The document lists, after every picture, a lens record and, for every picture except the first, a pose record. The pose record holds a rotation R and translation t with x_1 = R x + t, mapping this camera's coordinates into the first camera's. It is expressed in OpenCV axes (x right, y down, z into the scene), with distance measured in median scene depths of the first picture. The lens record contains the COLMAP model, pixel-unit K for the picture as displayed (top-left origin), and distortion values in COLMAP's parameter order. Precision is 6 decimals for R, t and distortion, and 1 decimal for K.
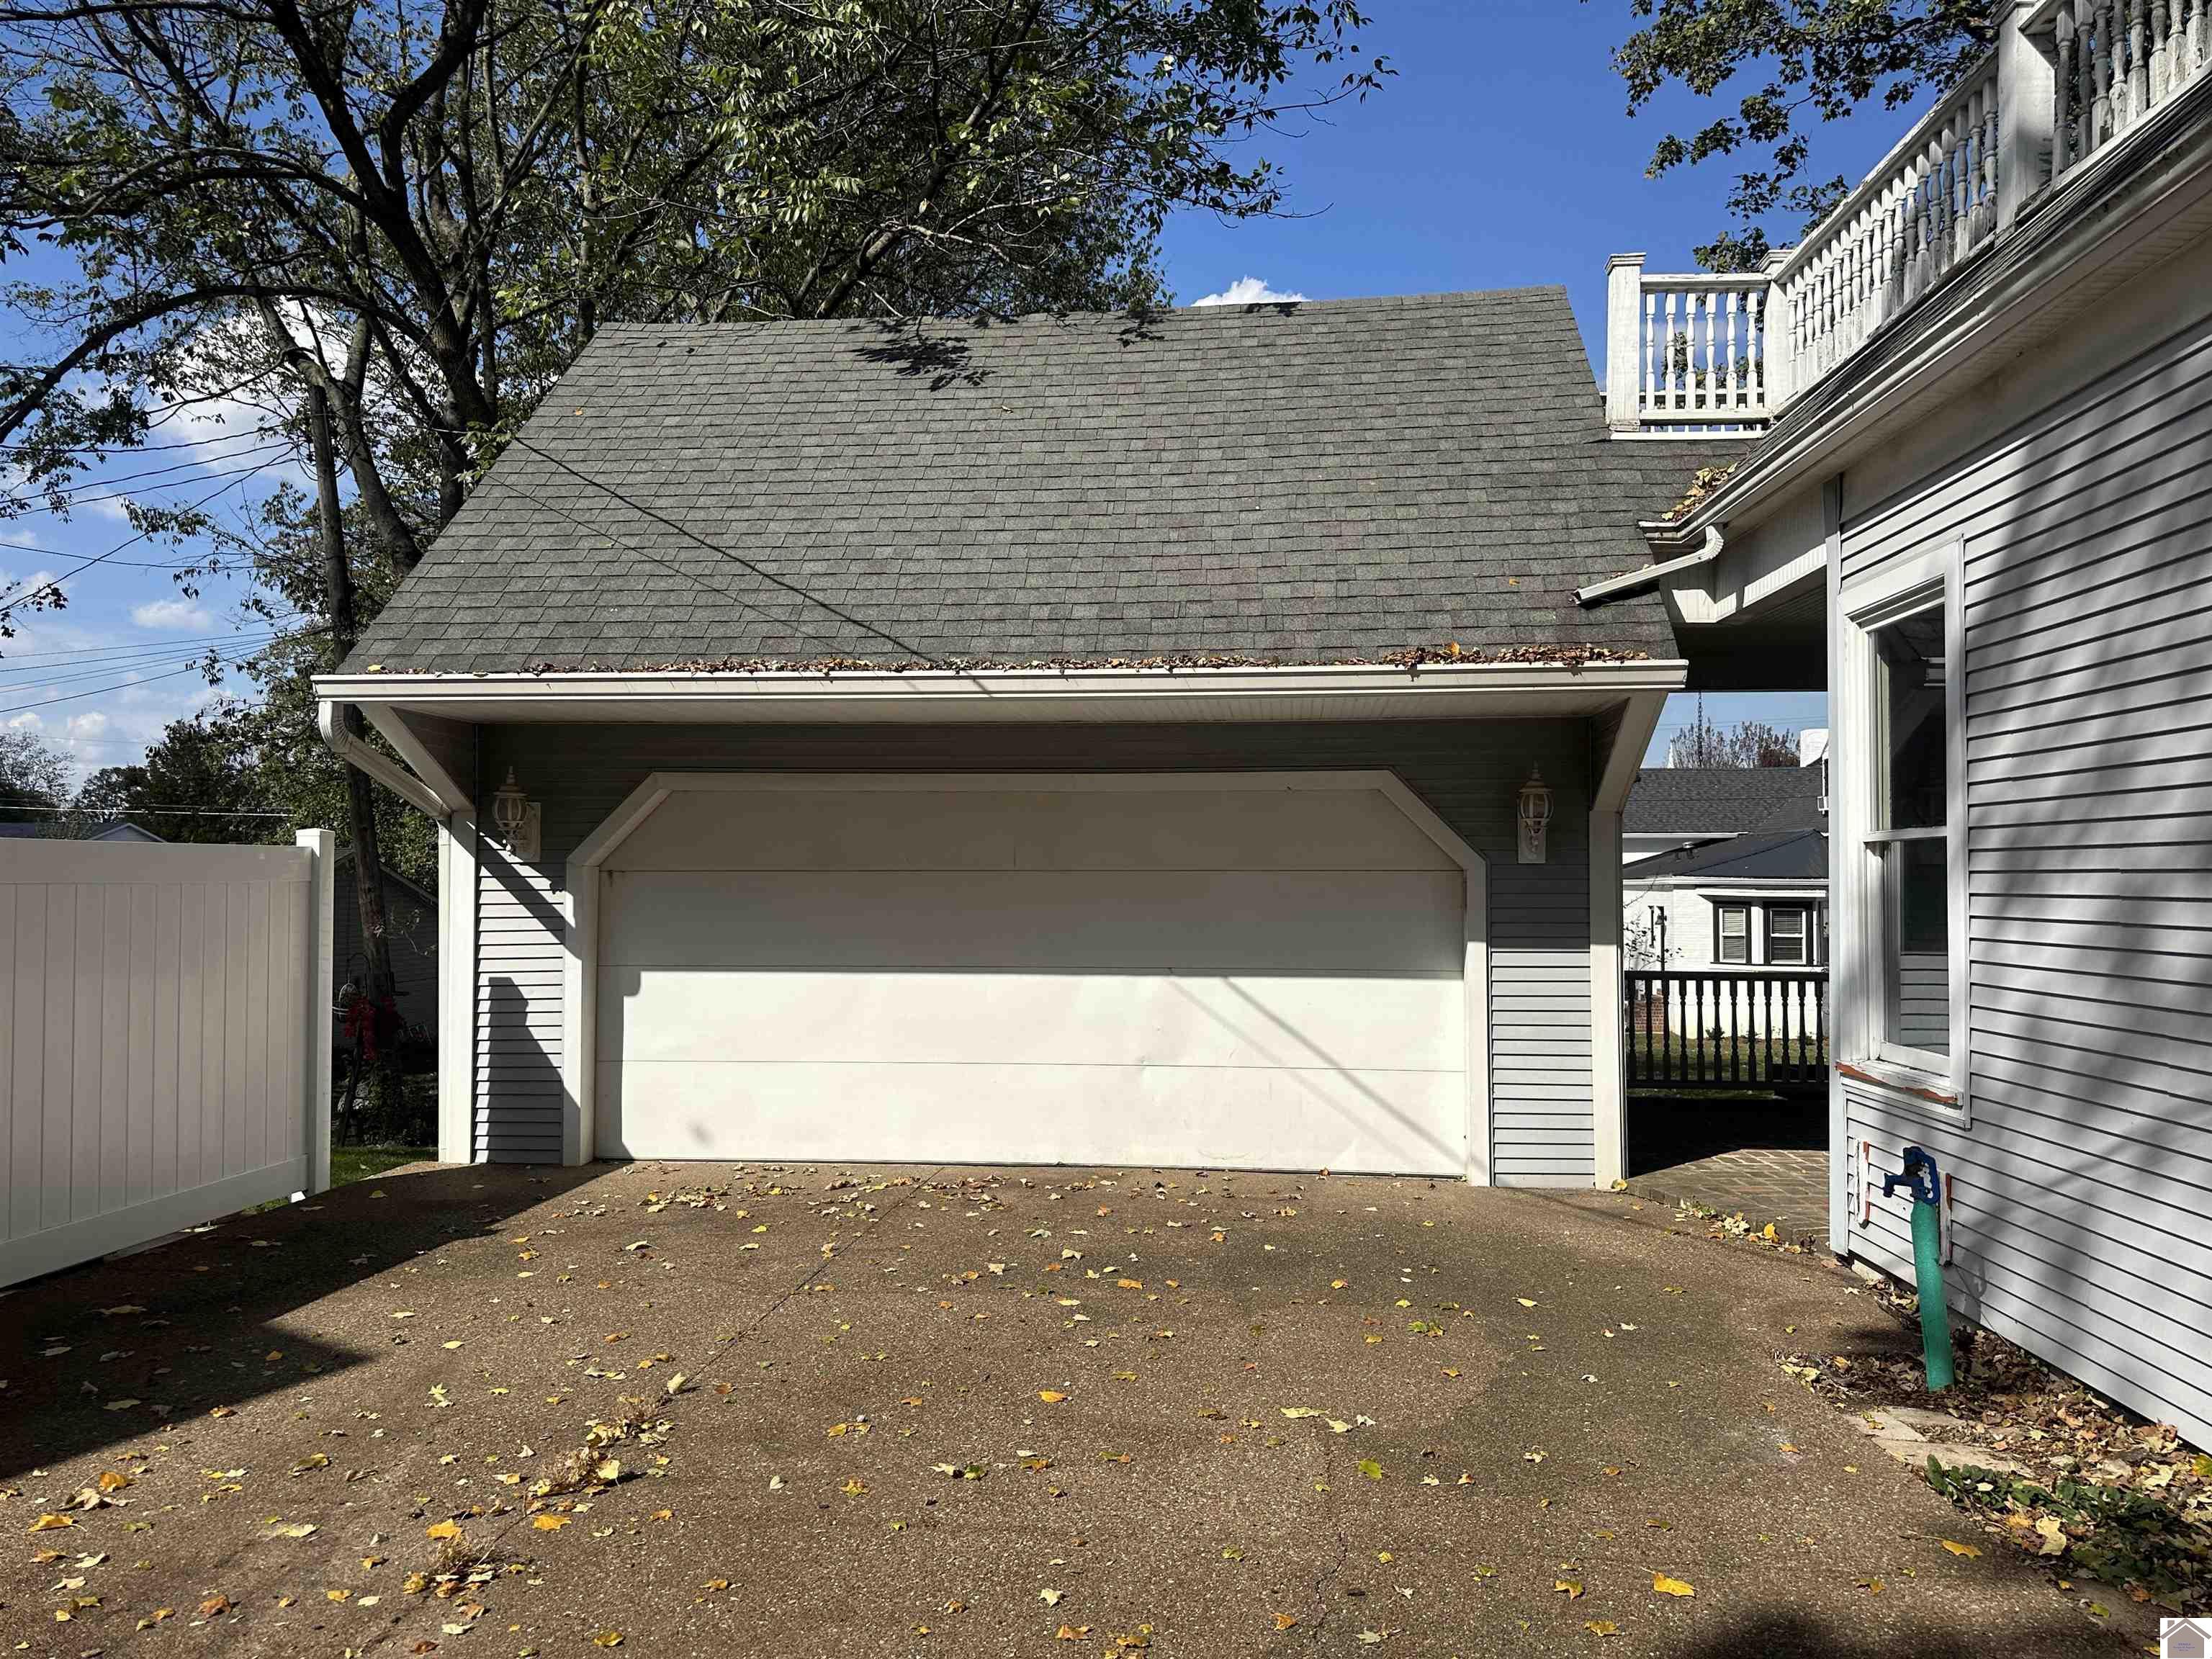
lens RADIAL K [[1522.5, 0, 1106.0], [0, 1522.5, 829.5], [0, 0, 1]] dist [-0.000748, -0.000556]
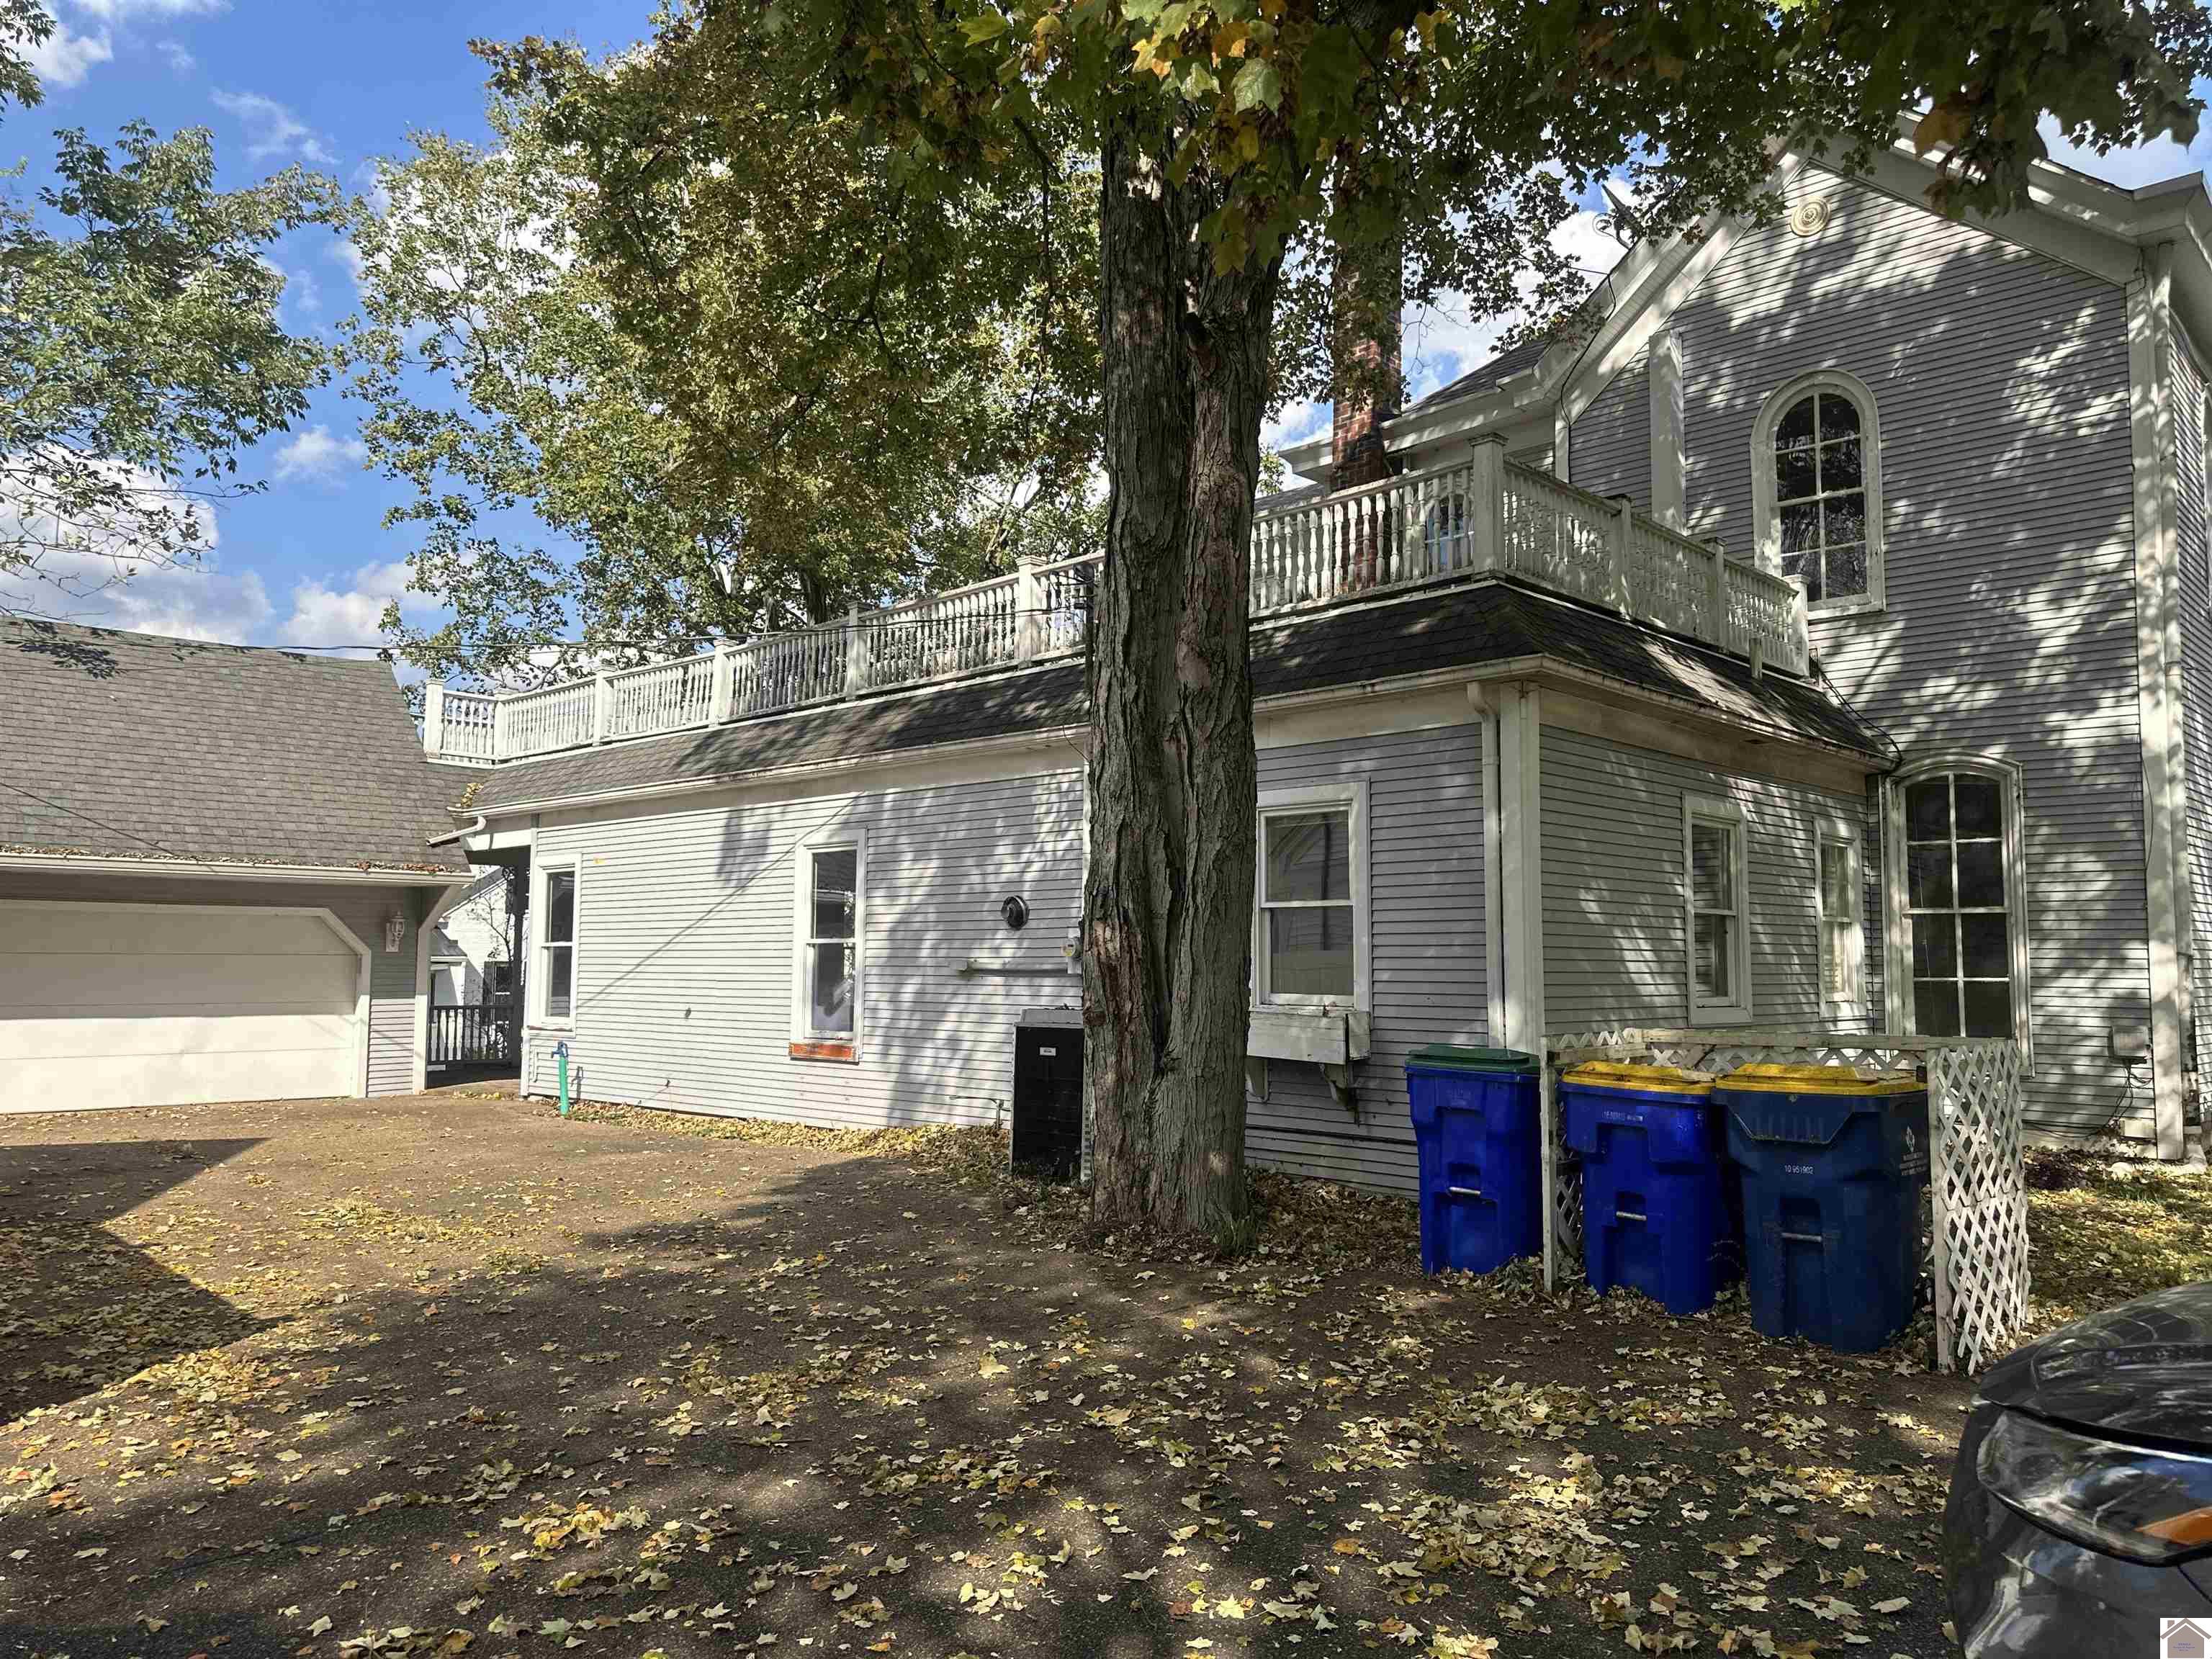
lens RADIAL K [[1522.5, 0, 1106.0], [0, 1522.5, 829.5], [0, 0, 1]] dist [-0.000748, -0.000556]
pose [[0.618893, 0.069432, 0.782400, -0.908615], [-0.026466, 0.997363, -0.067573, -0.037352], [-0.785029, 0.021114, 0.619099, -1.329003]]
